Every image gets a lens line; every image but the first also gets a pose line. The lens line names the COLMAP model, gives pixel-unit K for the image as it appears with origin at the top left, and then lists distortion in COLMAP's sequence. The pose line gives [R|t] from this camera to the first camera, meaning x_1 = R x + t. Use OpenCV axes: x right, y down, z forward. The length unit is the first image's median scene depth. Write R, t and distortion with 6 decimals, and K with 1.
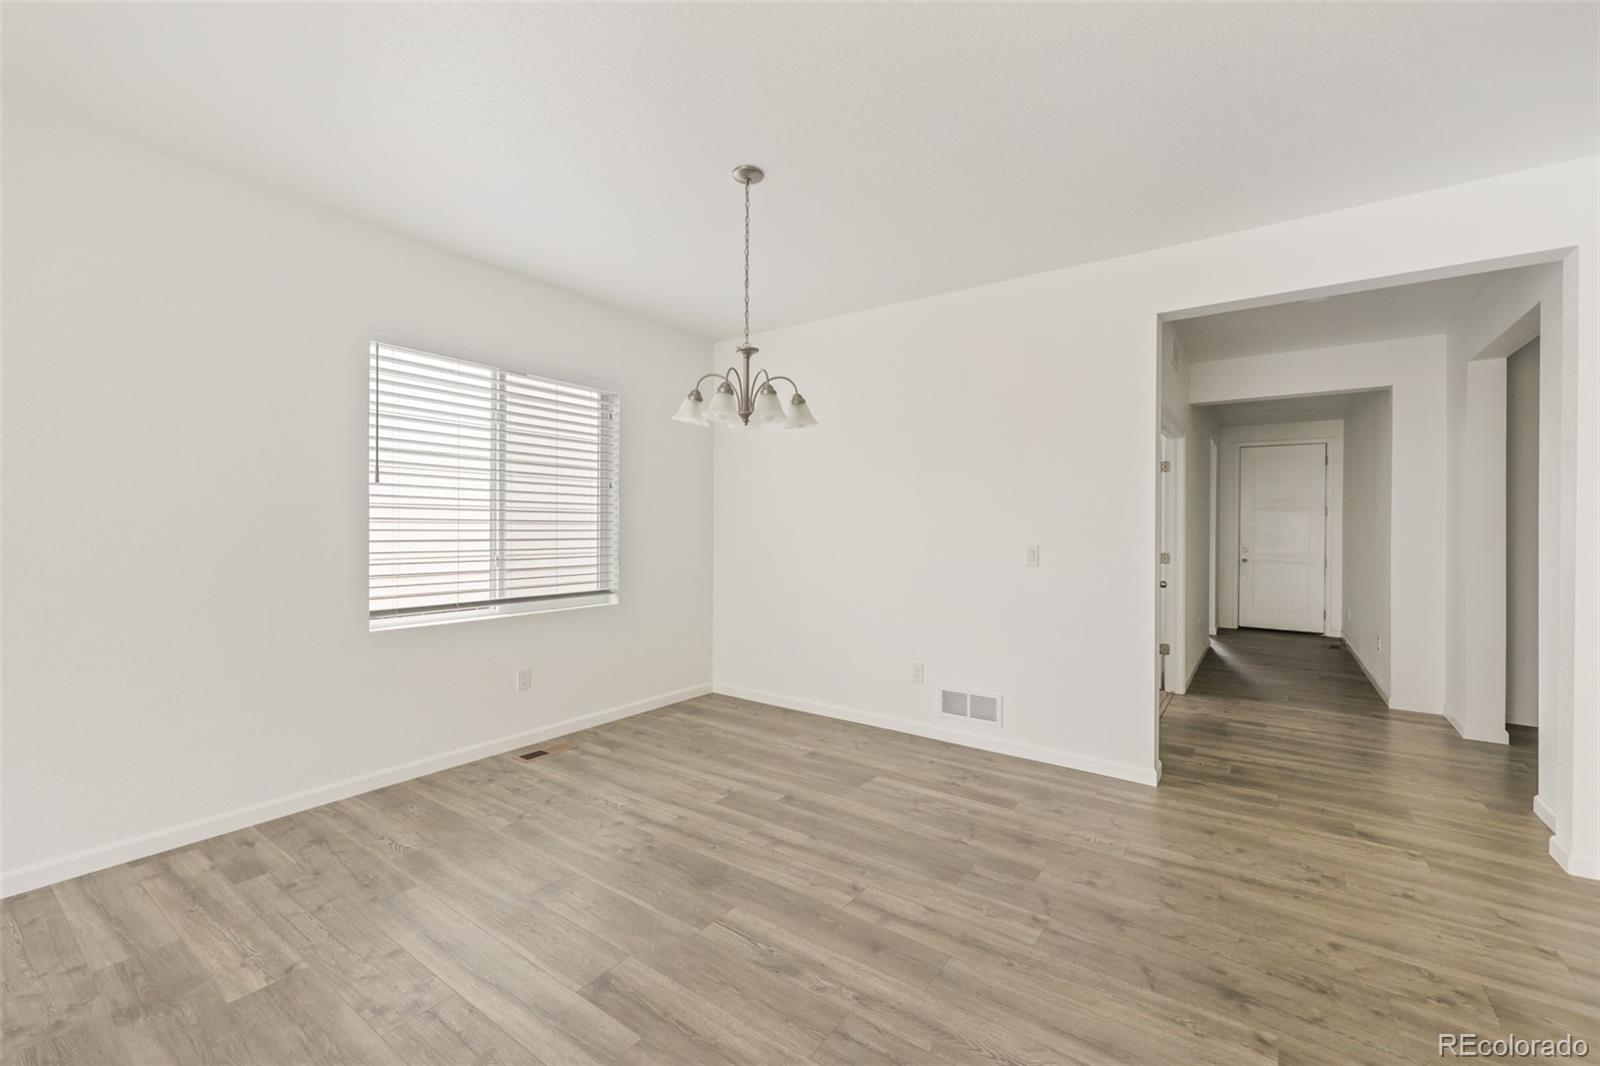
lens RADIAL K [[659.1, 0, 800.3], [0, 659.1, 526.1], [0, 0, 1]] dist [0.004176, -0.000803]
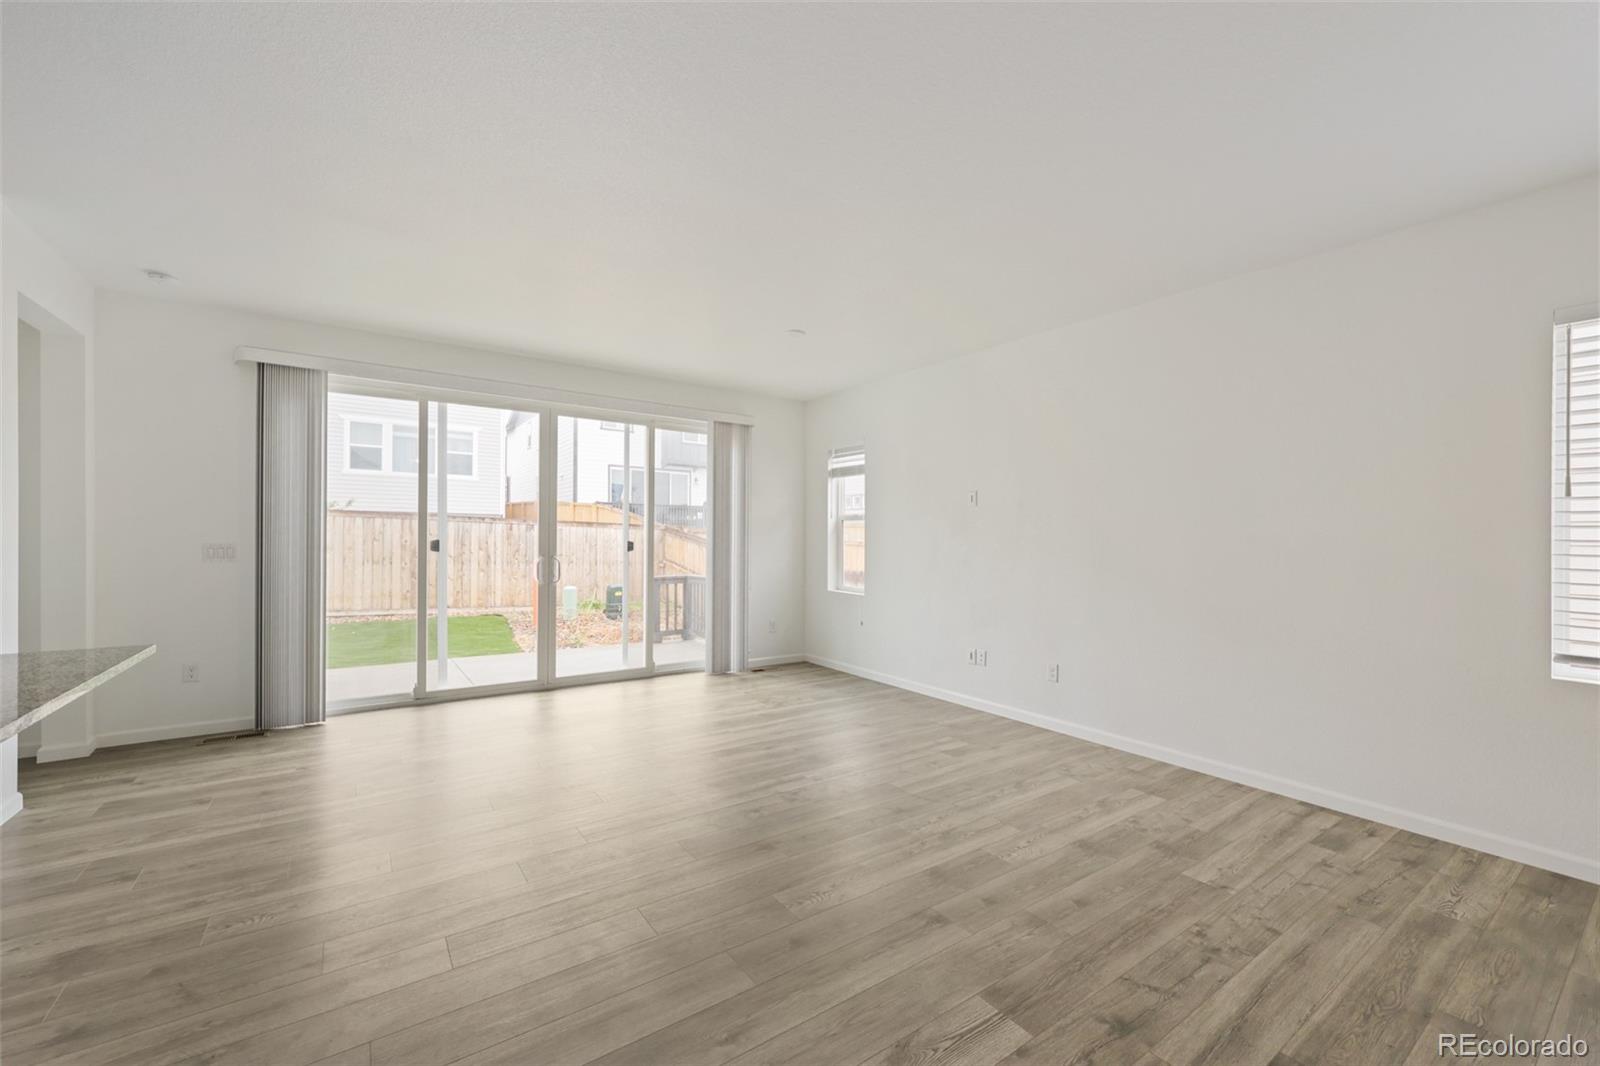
lens RADIAL K [[659.1, 0, 812.8], [0, 659.1, 528.2], [0, 0, 1]] dist [0.004176, -0.000803]
pose [[-0.332702, -0.022744, -0.942758, 0.412257], [-0.005735, 0.999739, -0.022094, -0.003187], [0.943014, -0.001944, -0.332746, 0.371353]]
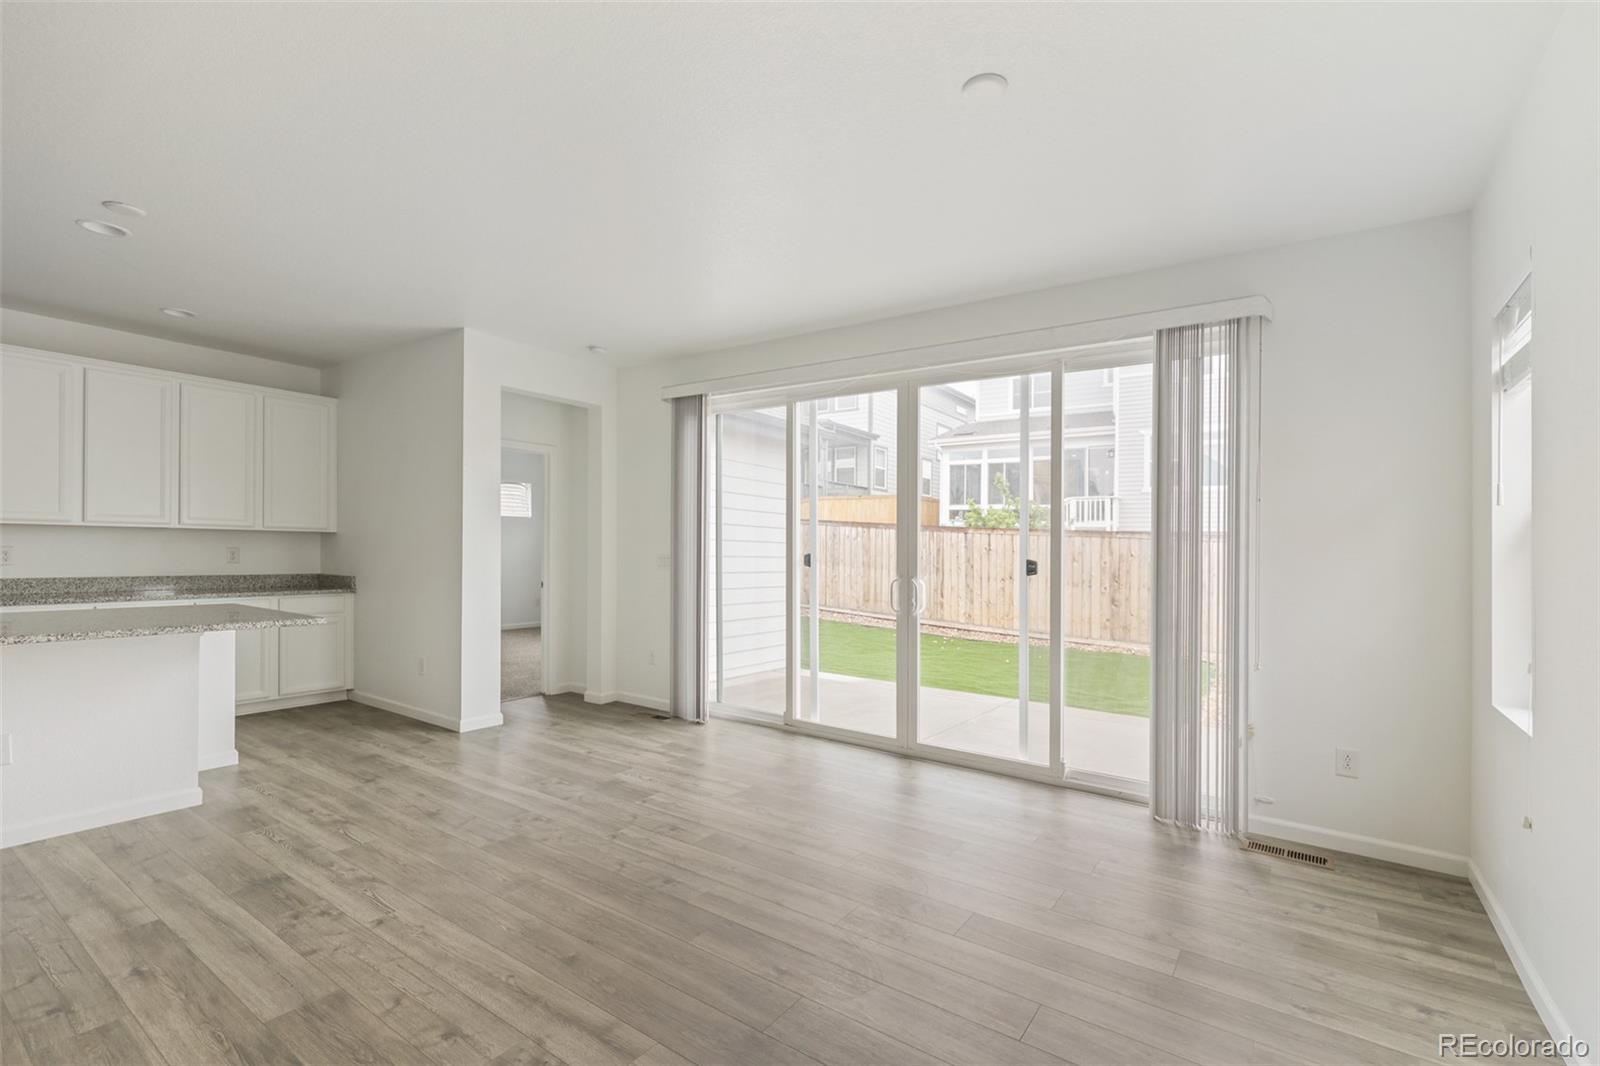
lens RADIAL K [[715.3, 0, 791.4], [0, 715.3, 554.1], [0, 0, 1]] dist [-0.004835, 0.002175]
pose [[-0.999596, -0.028385, 0.001700, -0.688615], [-0.028379, 0.999592, 0.003304, -0.008899], [-0.001793, 0.003255, -0.999993, 0.538607]]
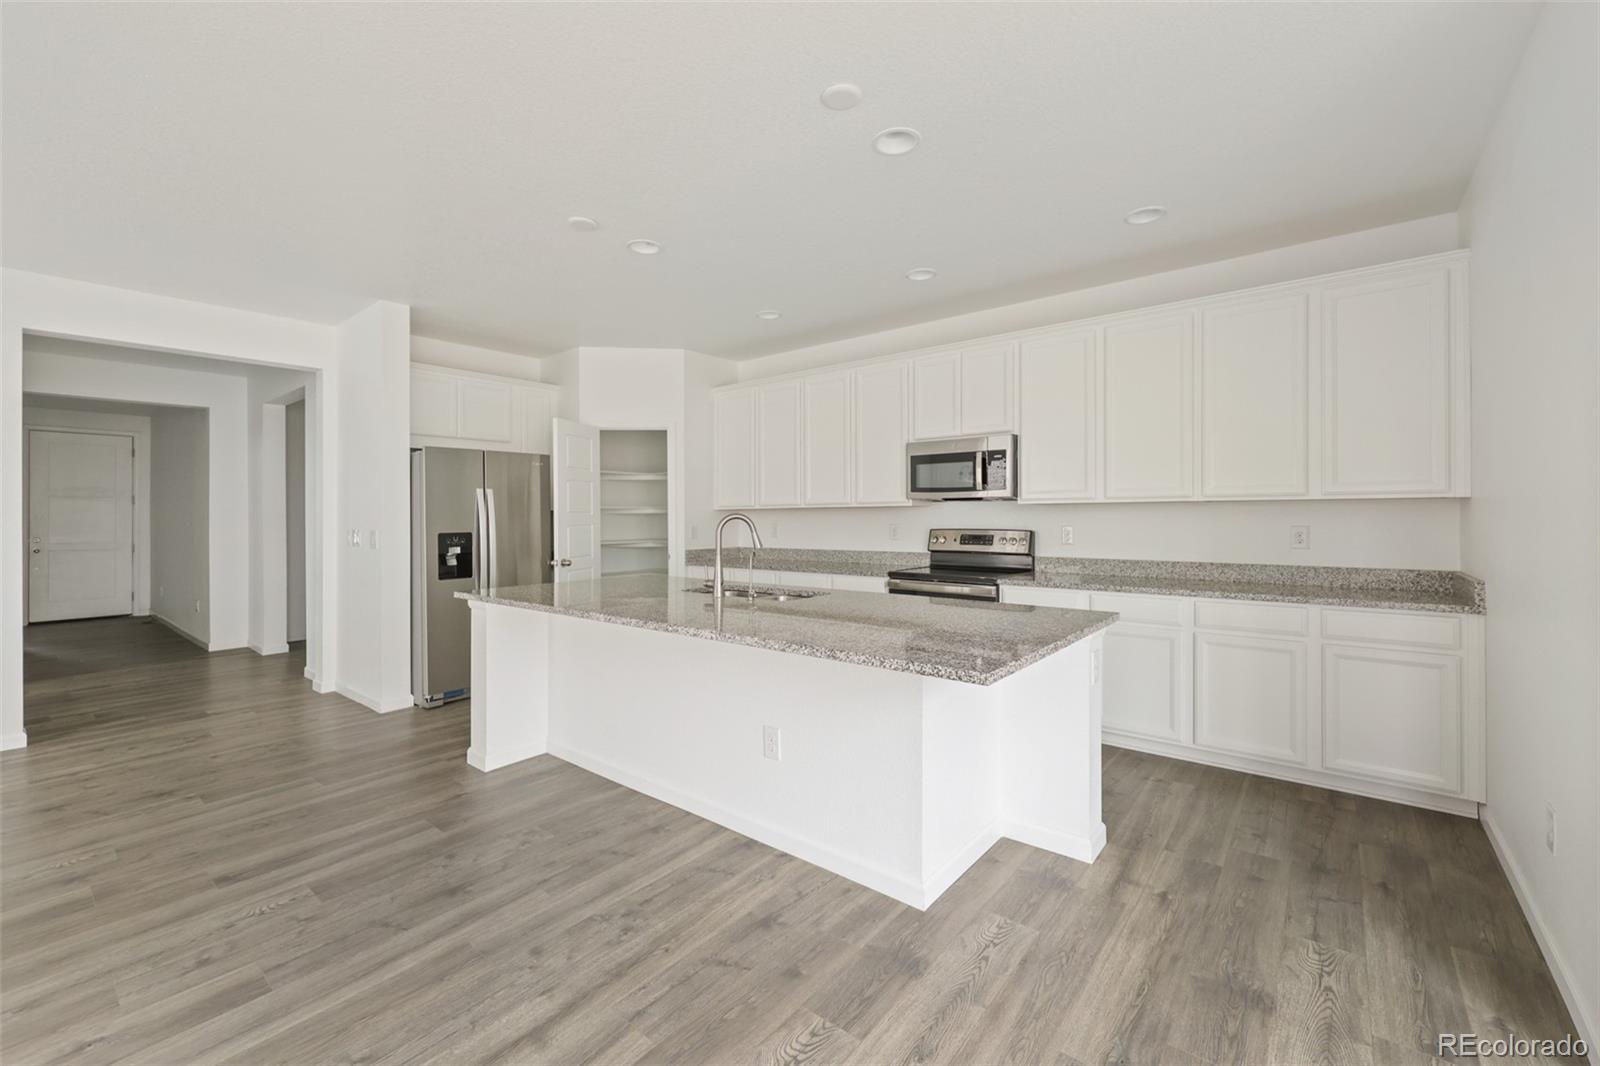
lens RADIAL K [[659.1, 0, 815.6], [0, 659.1, 507.9], [0, 0, 1]] dist [0.004176, -0.000803]
pose [[0.061994, 0.002444, 0.998074, -0.493862], [0.002832, 0.999993, -0.002624, -0.009456], [-0.998073, 0.002989, 0.061987, -0.410809]]
